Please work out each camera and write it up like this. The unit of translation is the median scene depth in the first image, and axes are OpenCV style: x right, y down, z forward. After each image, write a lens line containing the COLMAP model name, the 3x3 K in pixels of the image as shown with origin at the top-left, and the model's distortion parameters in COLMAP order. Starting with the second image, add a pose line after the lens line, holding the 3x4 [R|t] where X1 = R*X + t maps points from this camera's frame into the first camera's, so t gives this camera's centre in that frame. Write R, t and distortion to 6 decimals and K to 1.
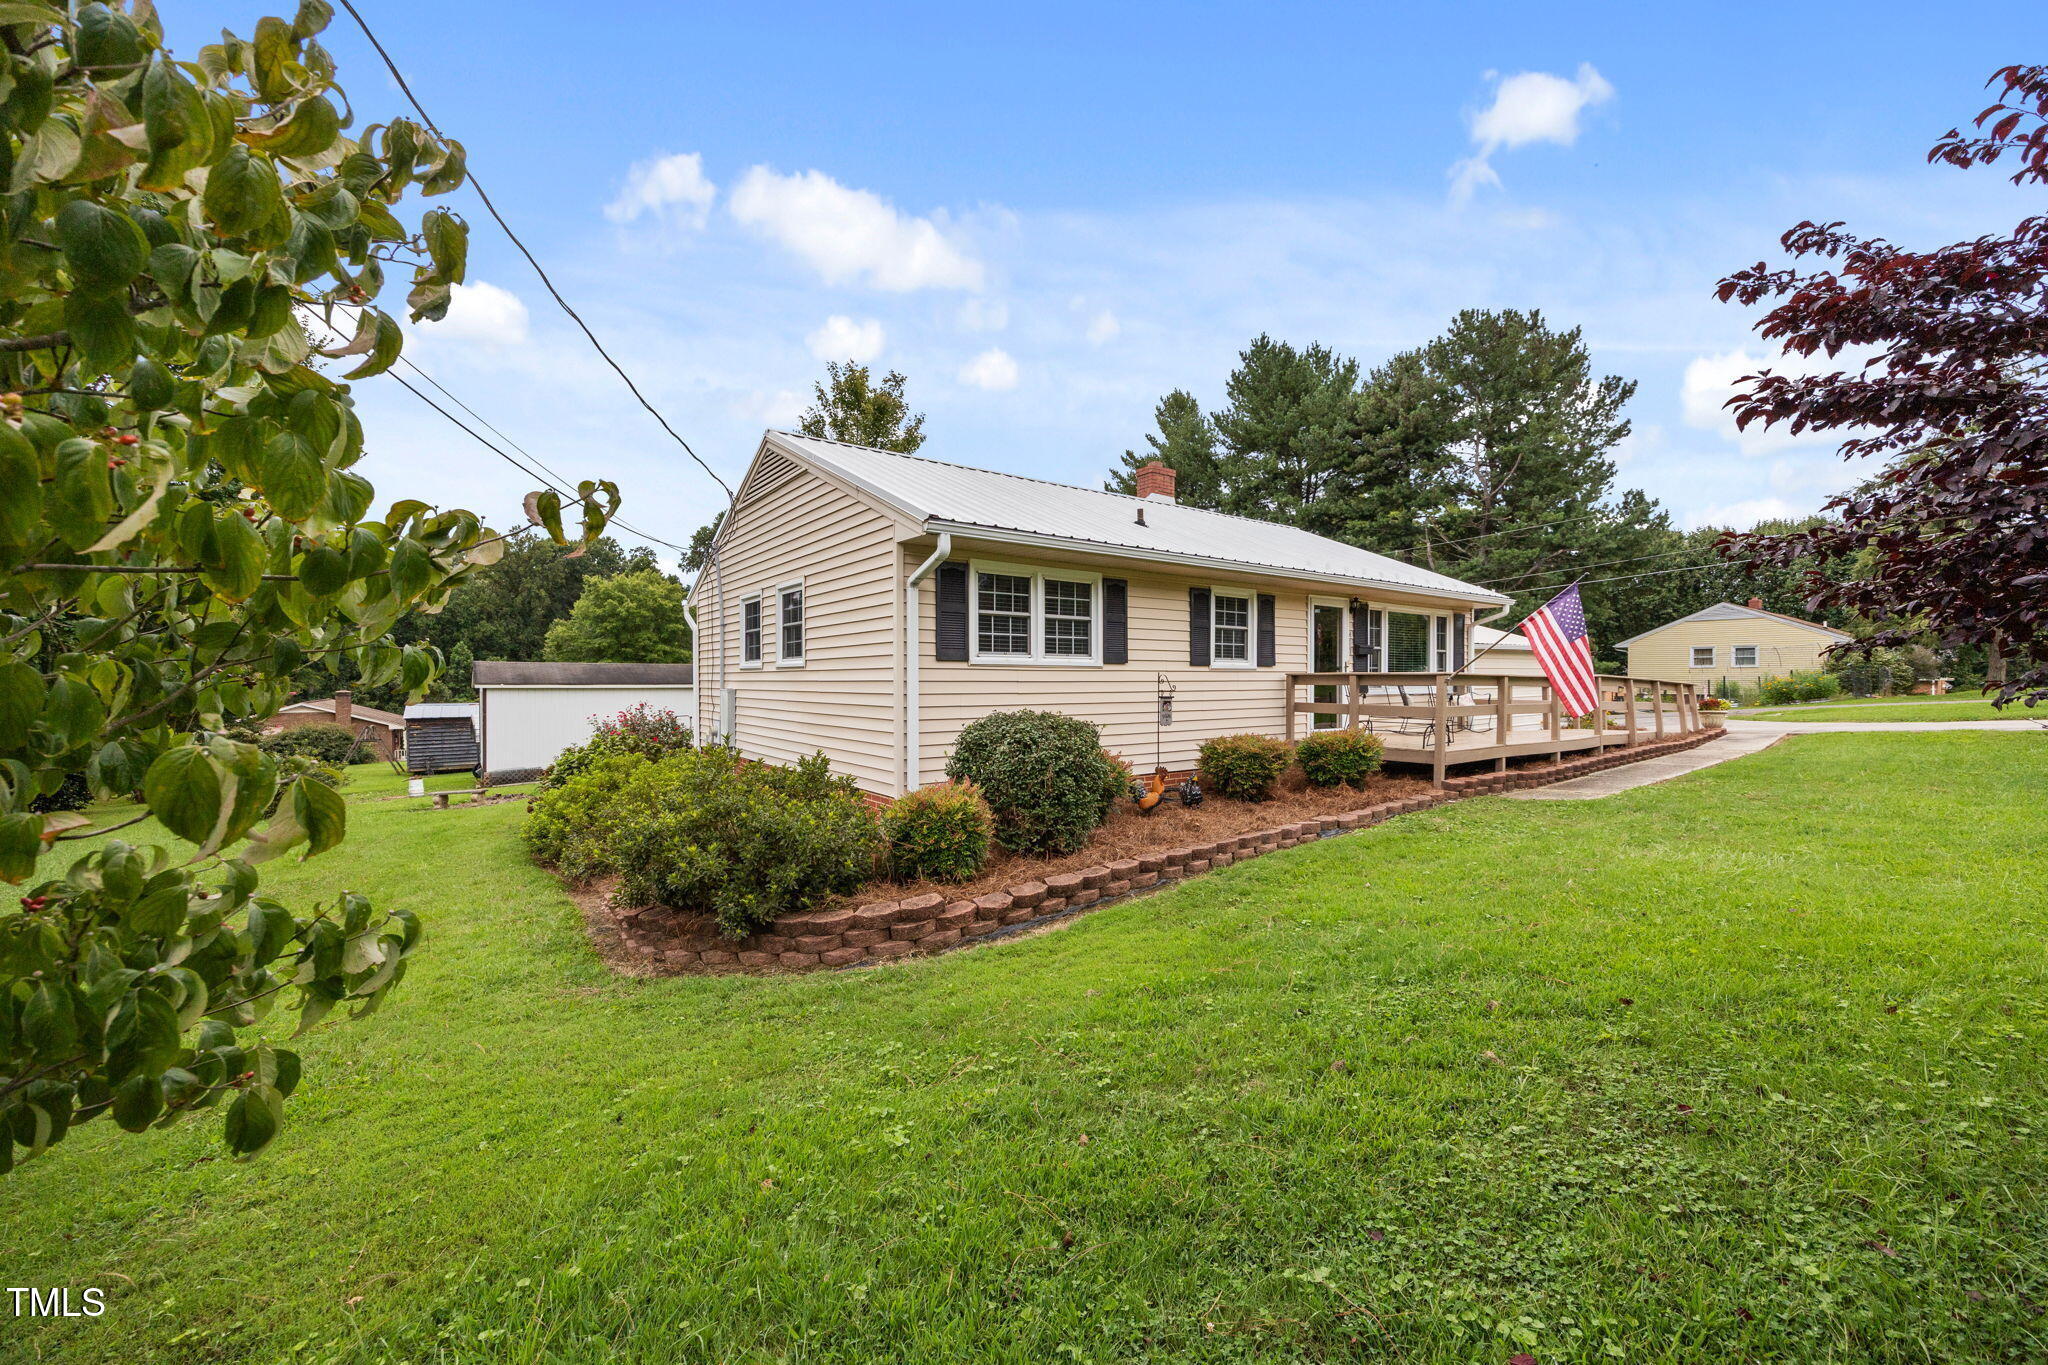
lens RADIAL K [[793.1, 0, 1038.9], [0, 793.1, 674.8], [0, 0, 1]] dist [-0.000972, 0.000568]
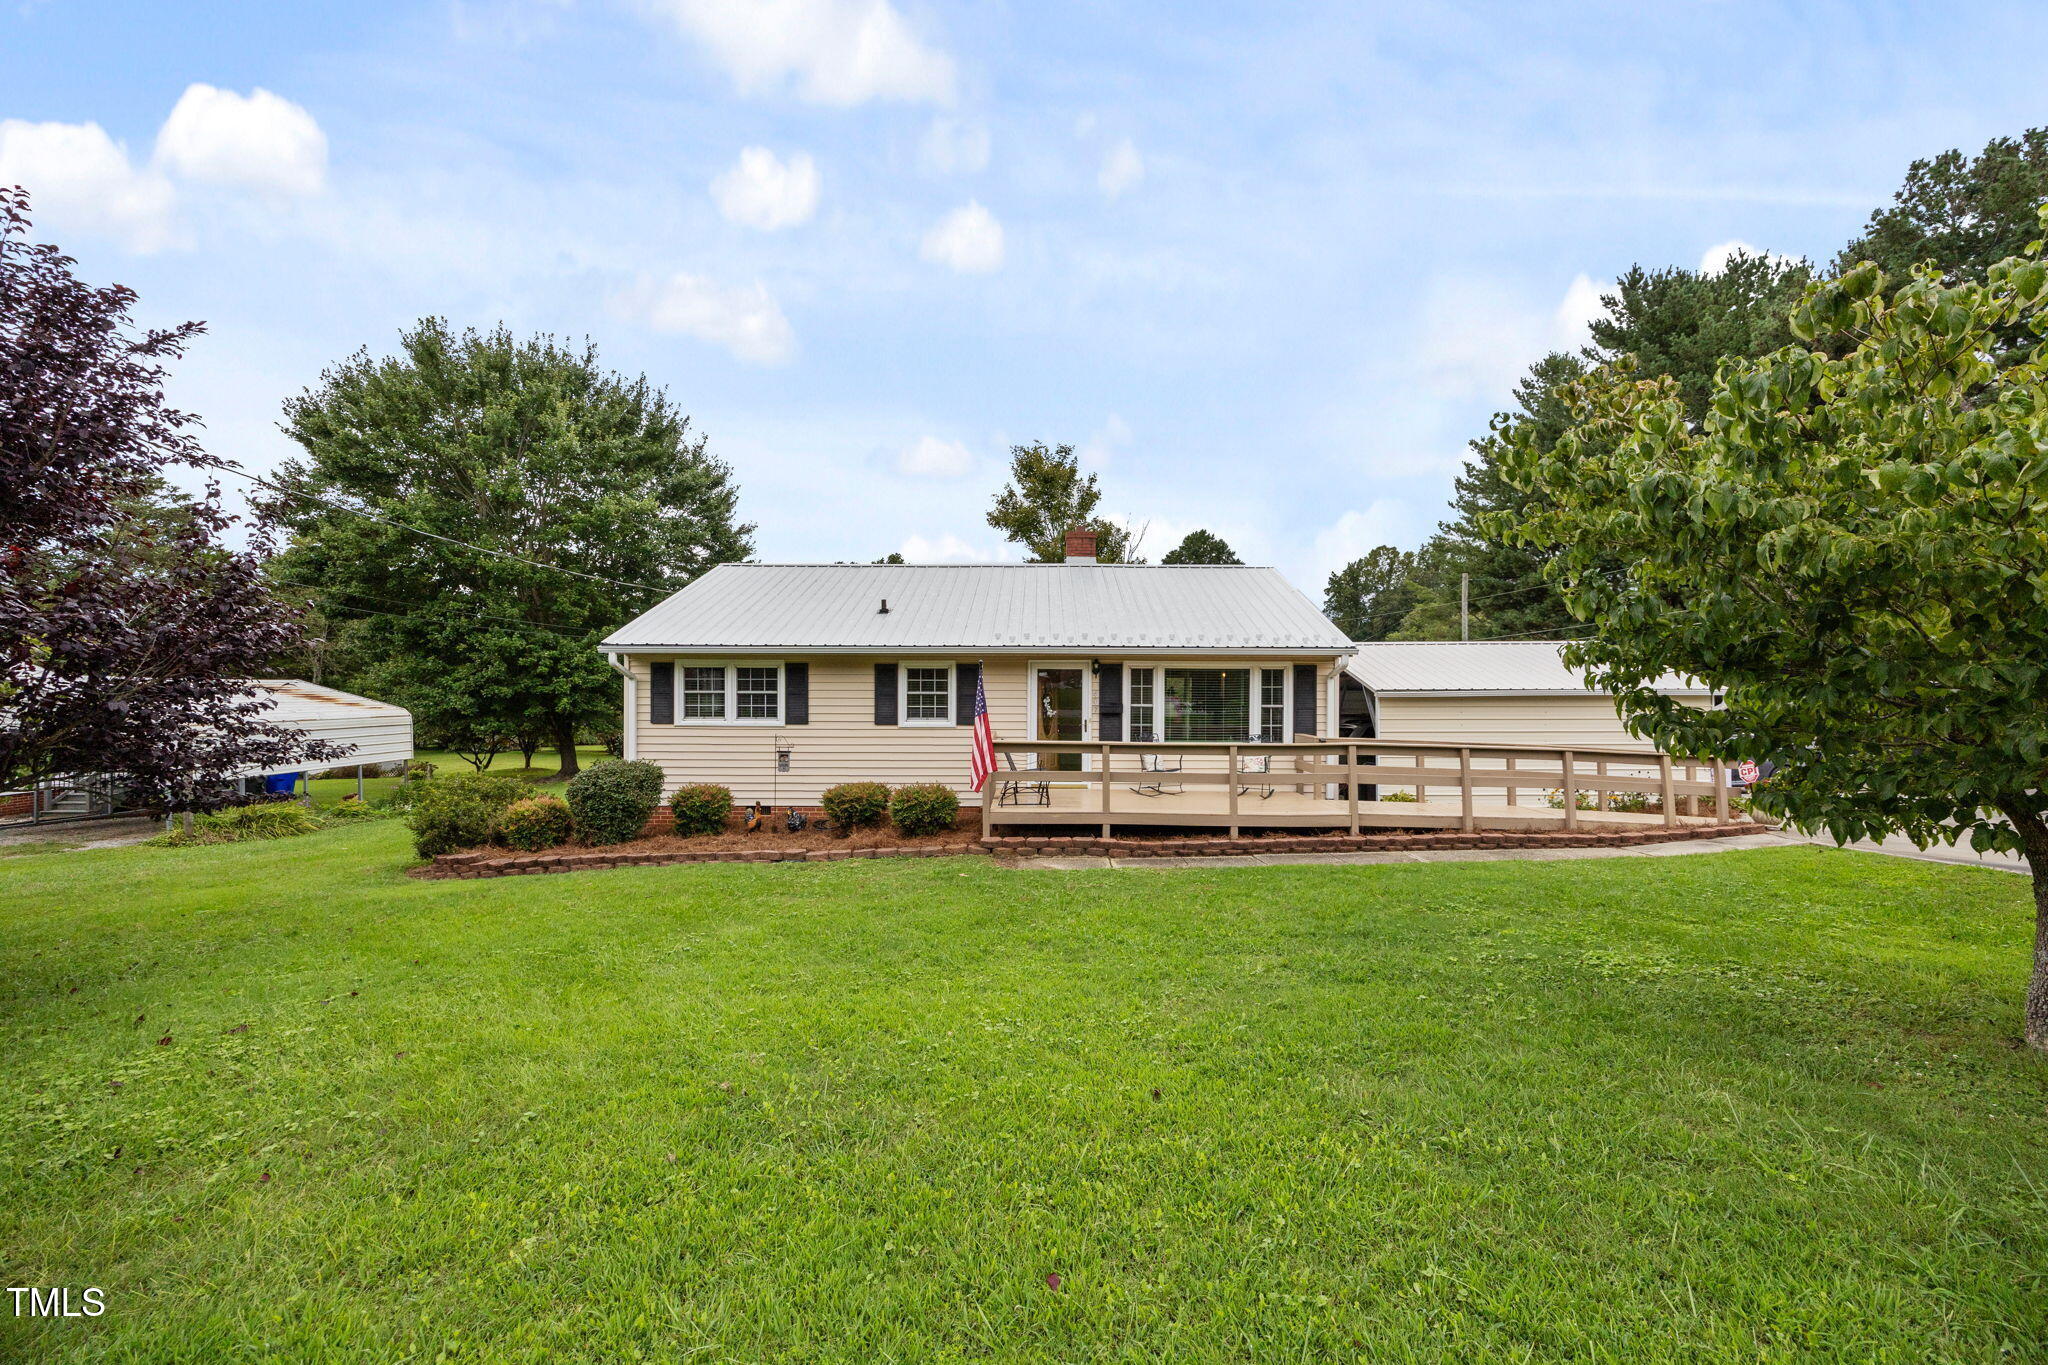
lens RADIAL K [[793.1, 0, 1038.9], [0, 793.1, 674.8], [0, 0, 1]] dist [-0.000972, 0.000568]
pose [[0.809235, -0.006649, -0.587447, 1.135753], [-0.000294, 0.999931, -0.011722, -0.076171], [0.587485, 0.009659, 0.809178, 0.114561]]
